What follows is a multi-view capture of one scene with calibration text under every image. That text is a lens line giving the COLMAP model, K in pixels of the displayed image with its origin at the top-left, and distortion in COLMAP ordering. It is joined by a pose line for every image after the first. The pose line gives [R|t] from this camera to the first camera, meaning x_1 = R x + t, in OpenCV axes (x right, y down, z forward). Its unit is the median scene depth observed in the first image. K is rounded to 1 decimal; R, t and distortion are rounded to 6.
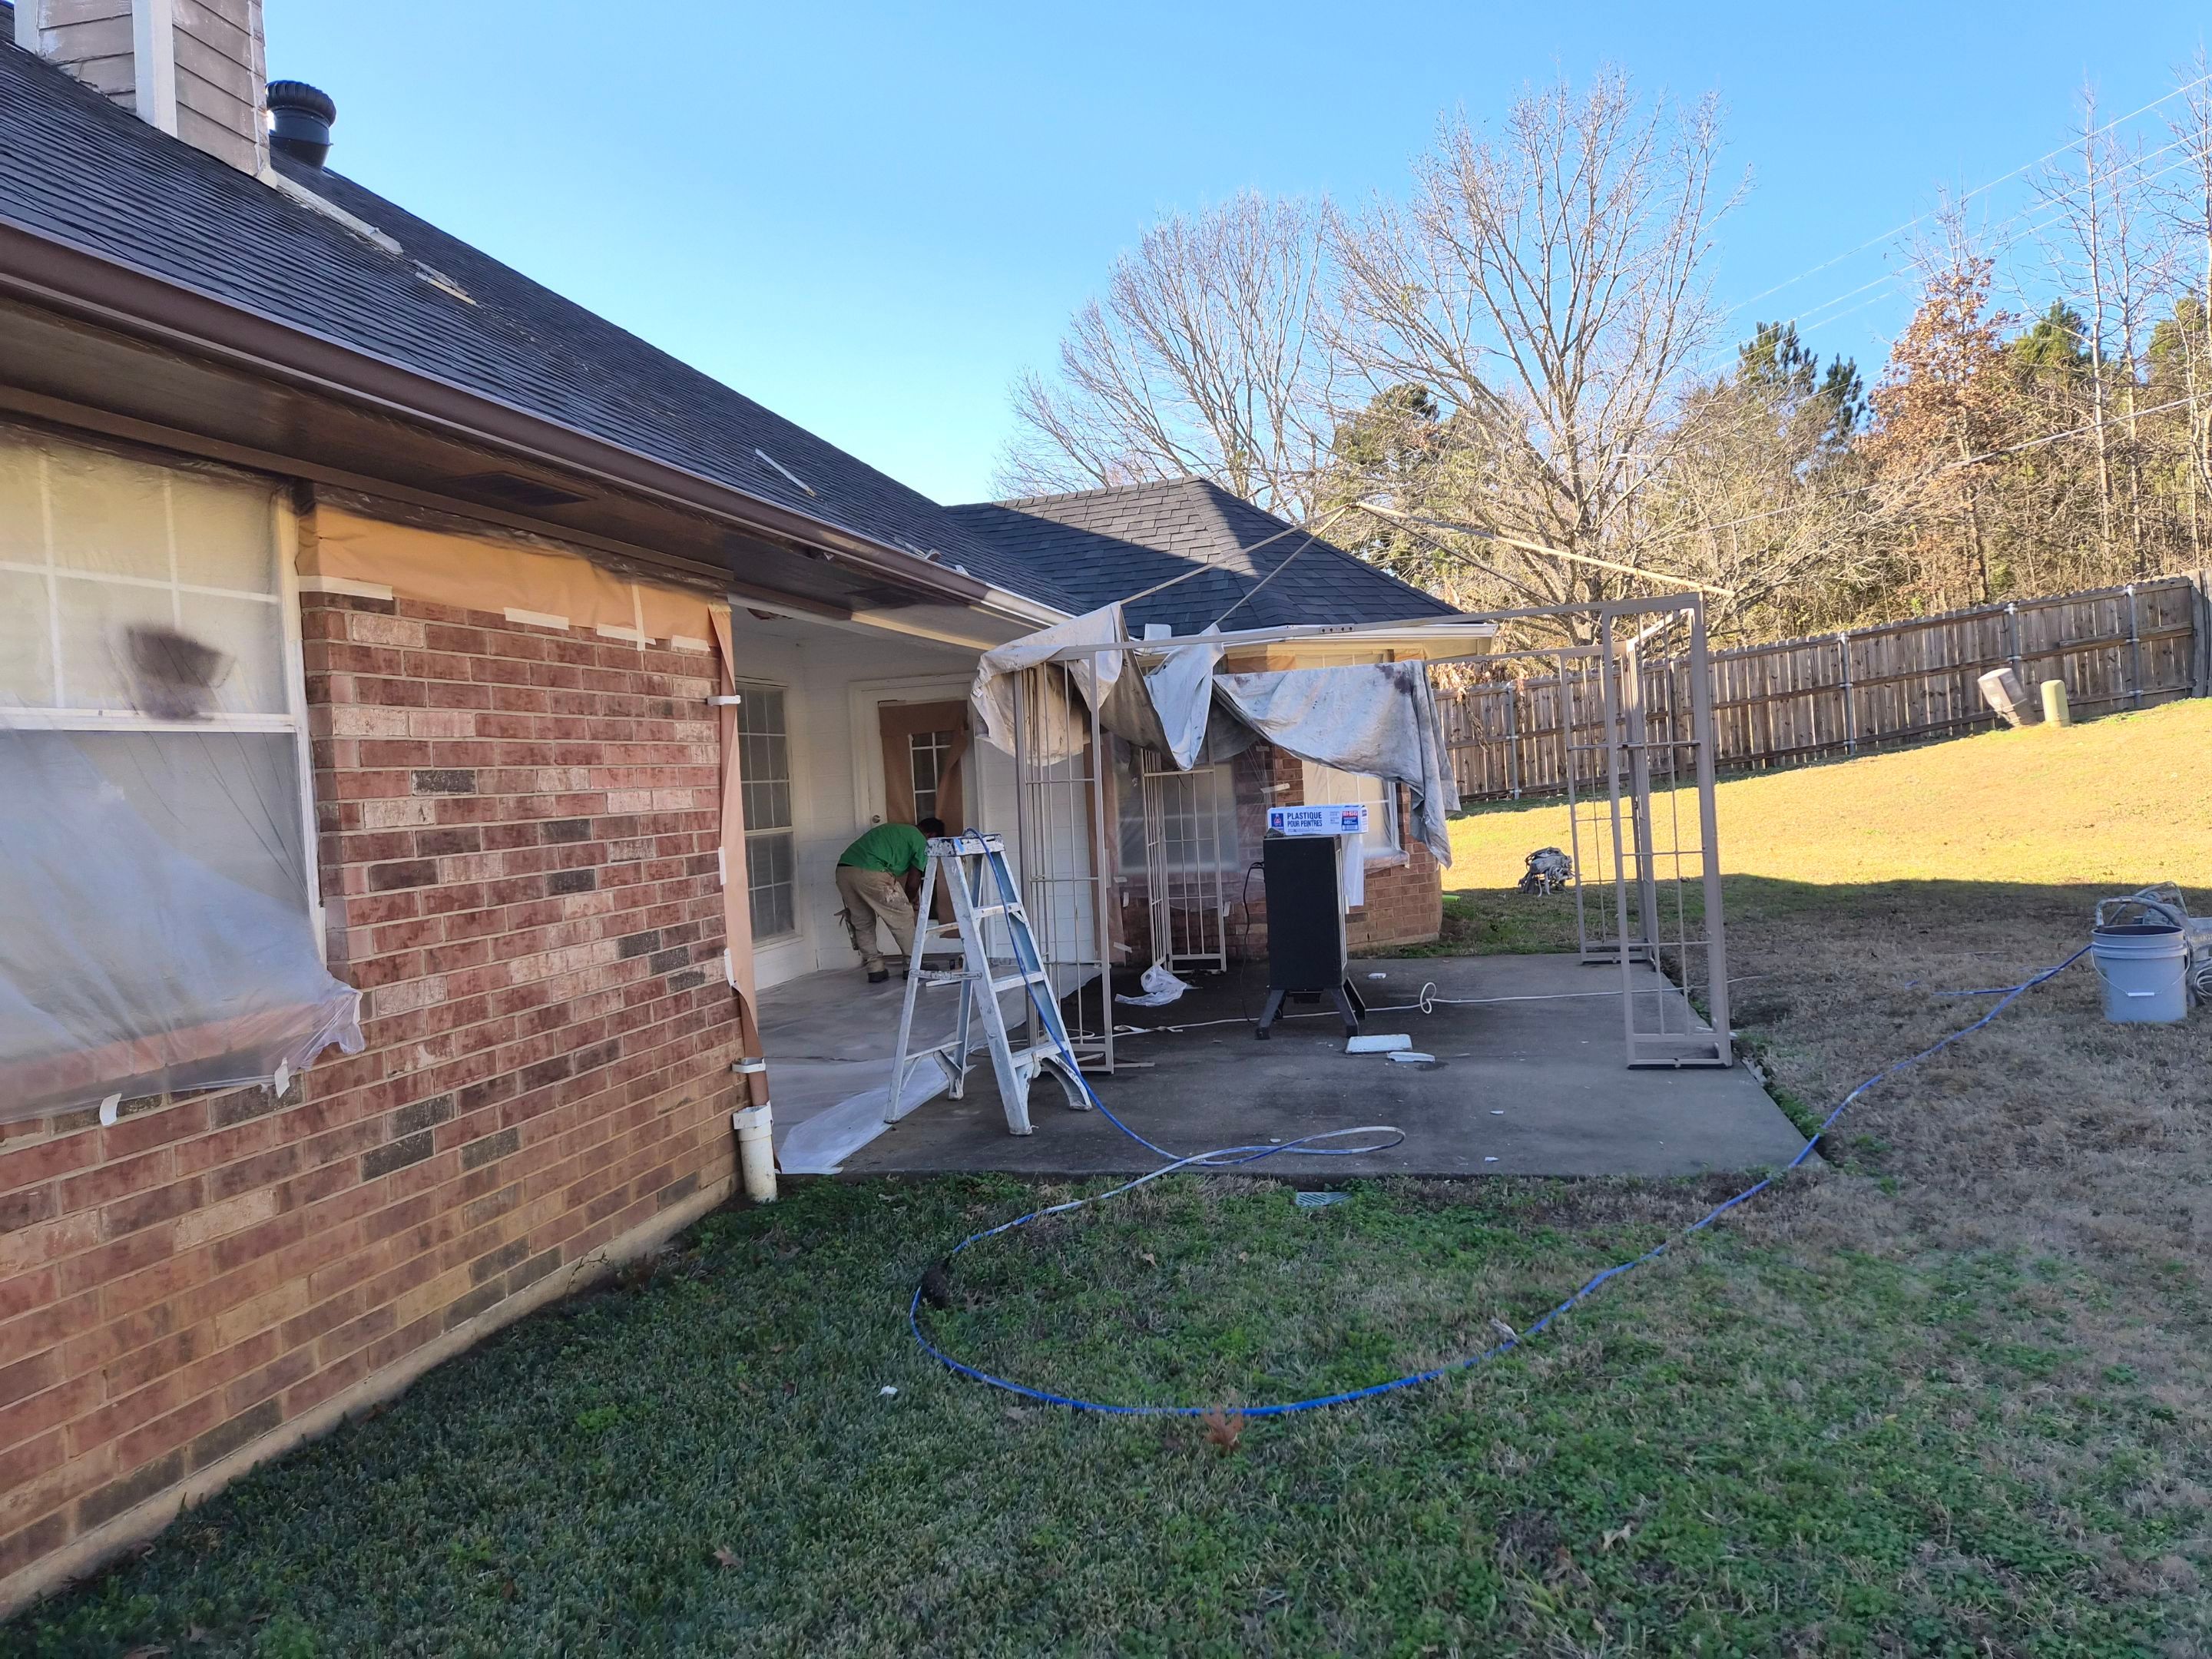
lens RADIAL K [[1432.9, 0, 1144.8], [0, 1432.9, 831.3], [0, 0, 1]] dist [0.078286, -0.060544]
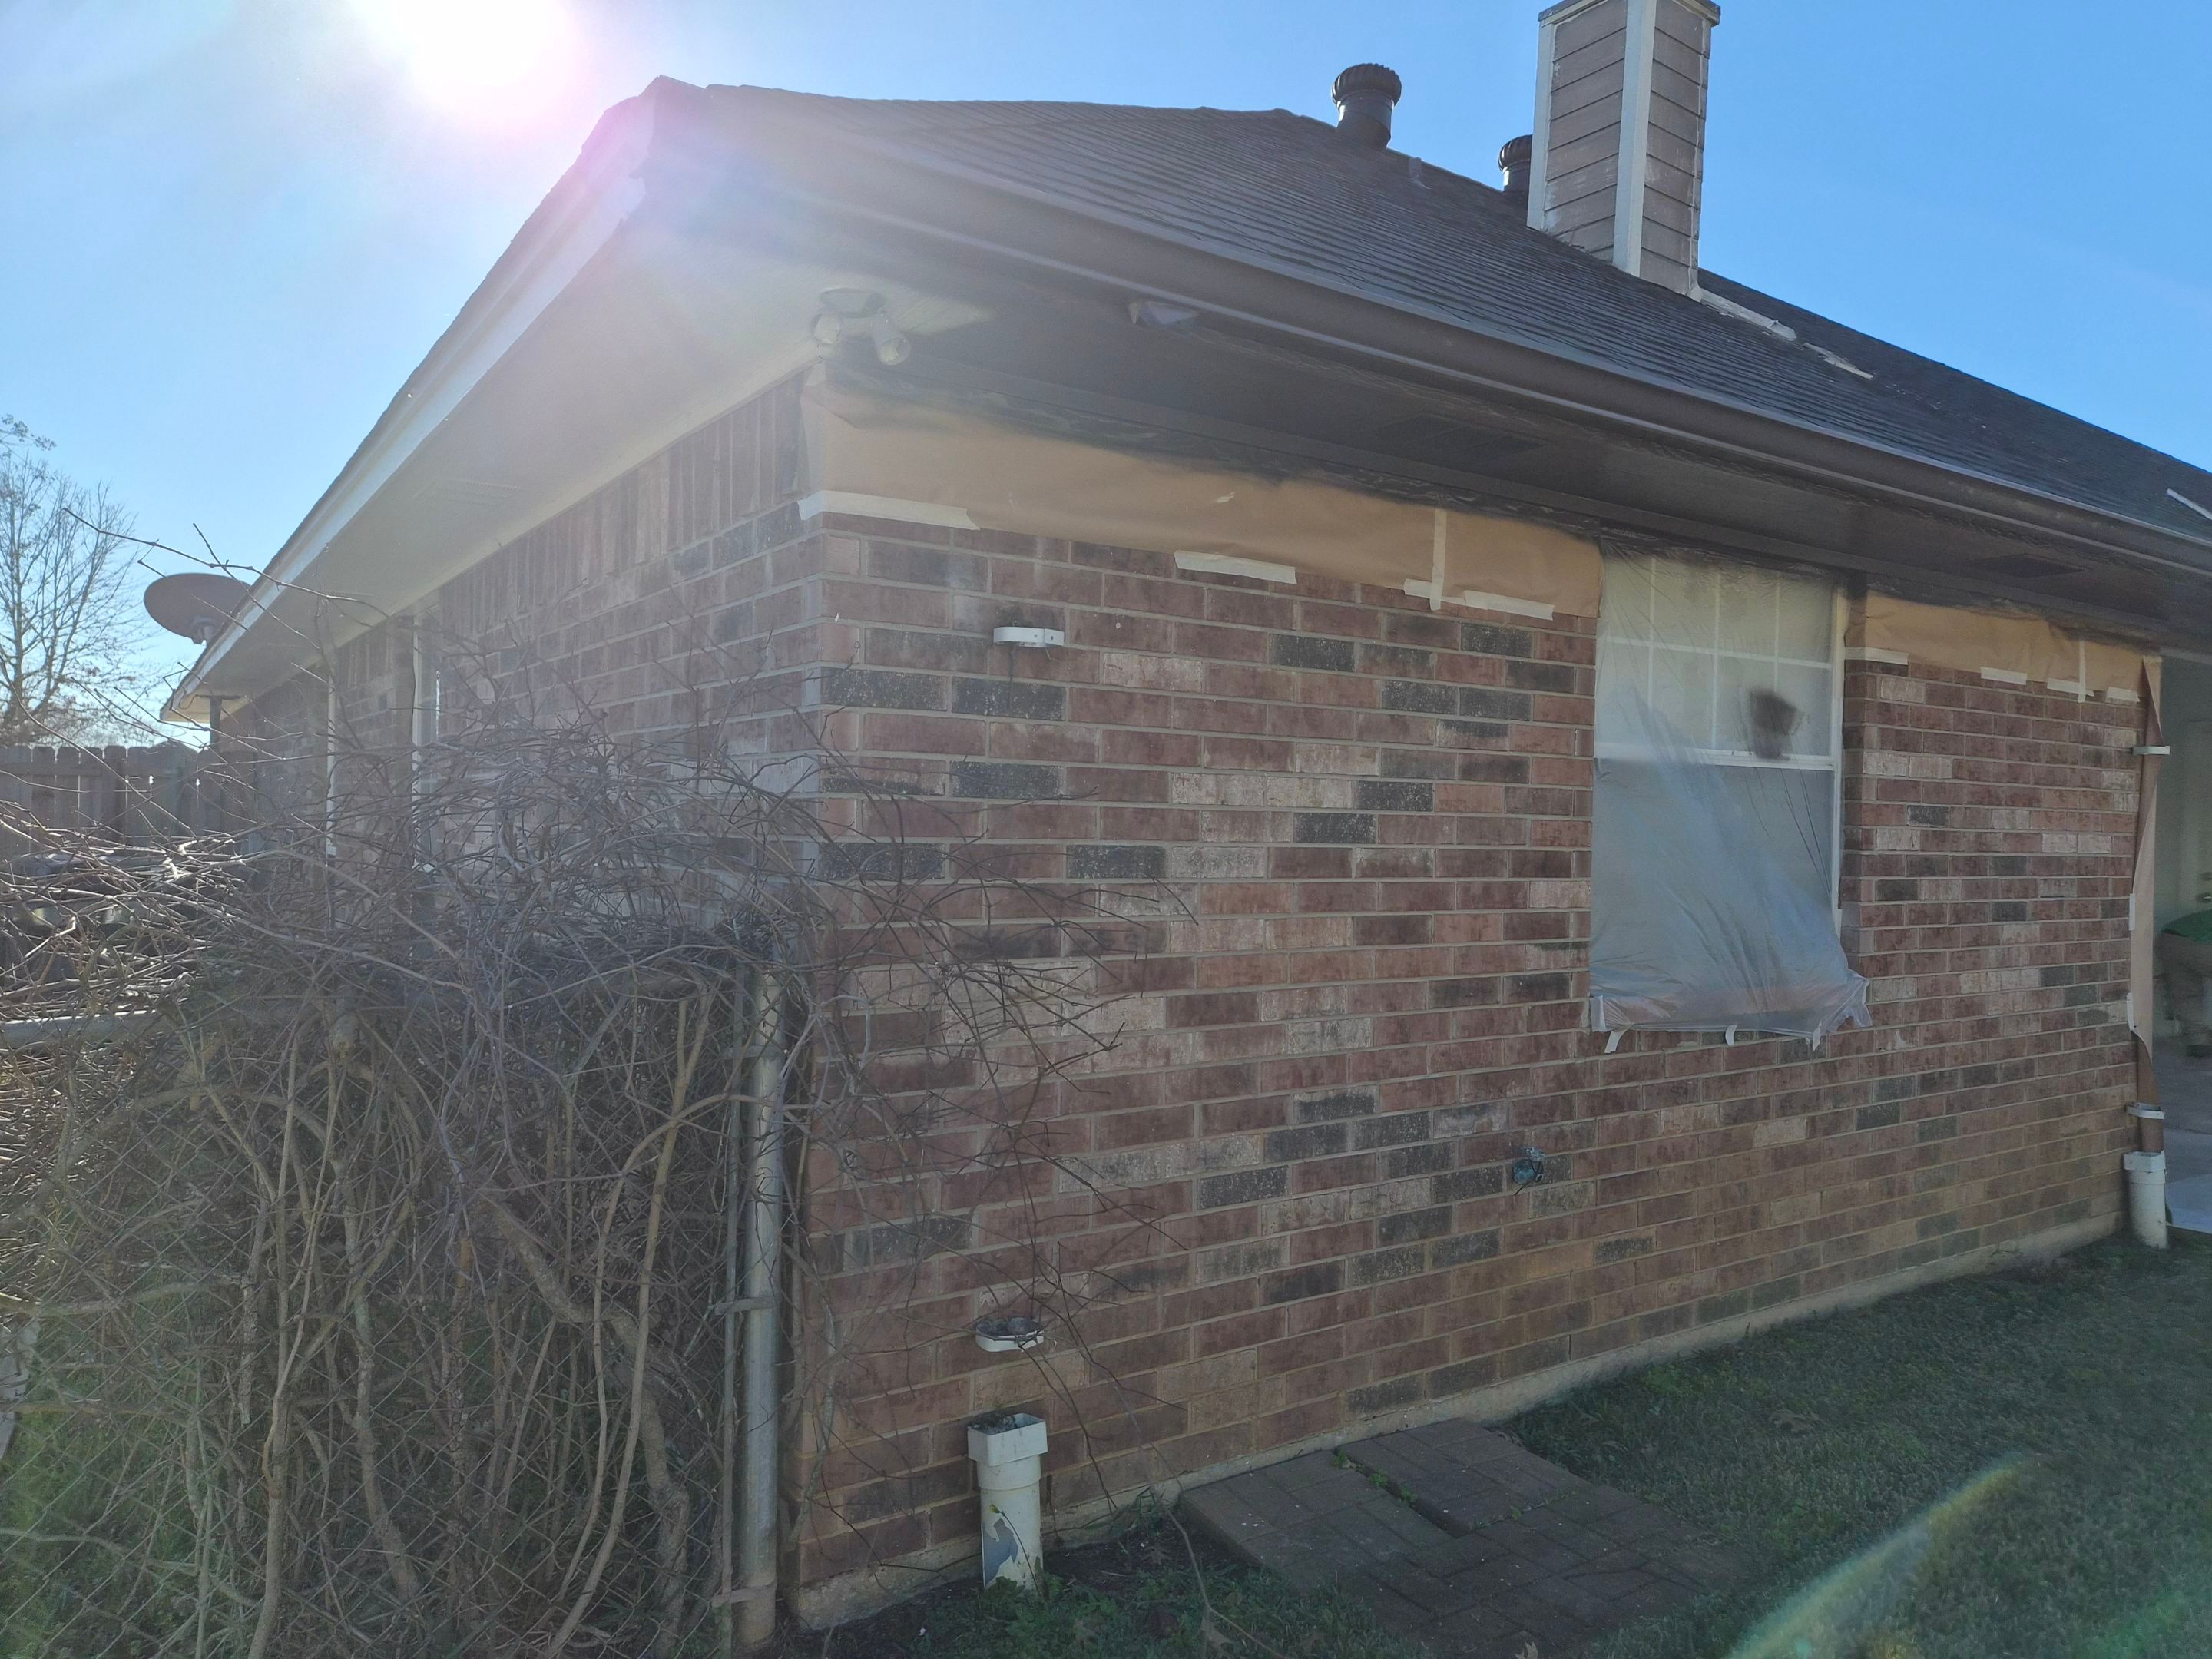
lens RADIAL K [[1432.9, 0, 1144.8], [0, 1432.9, 831.3], [0, 0, 1]] dist [0.078286, -0.060544]
pose [[0.734941, 0.093242, -0.671691, -0.147081], [-0.098347, 0.994686, 0.030472, 0.005283], [0.670962, 0.043663, 0.740205, -0.309043]]
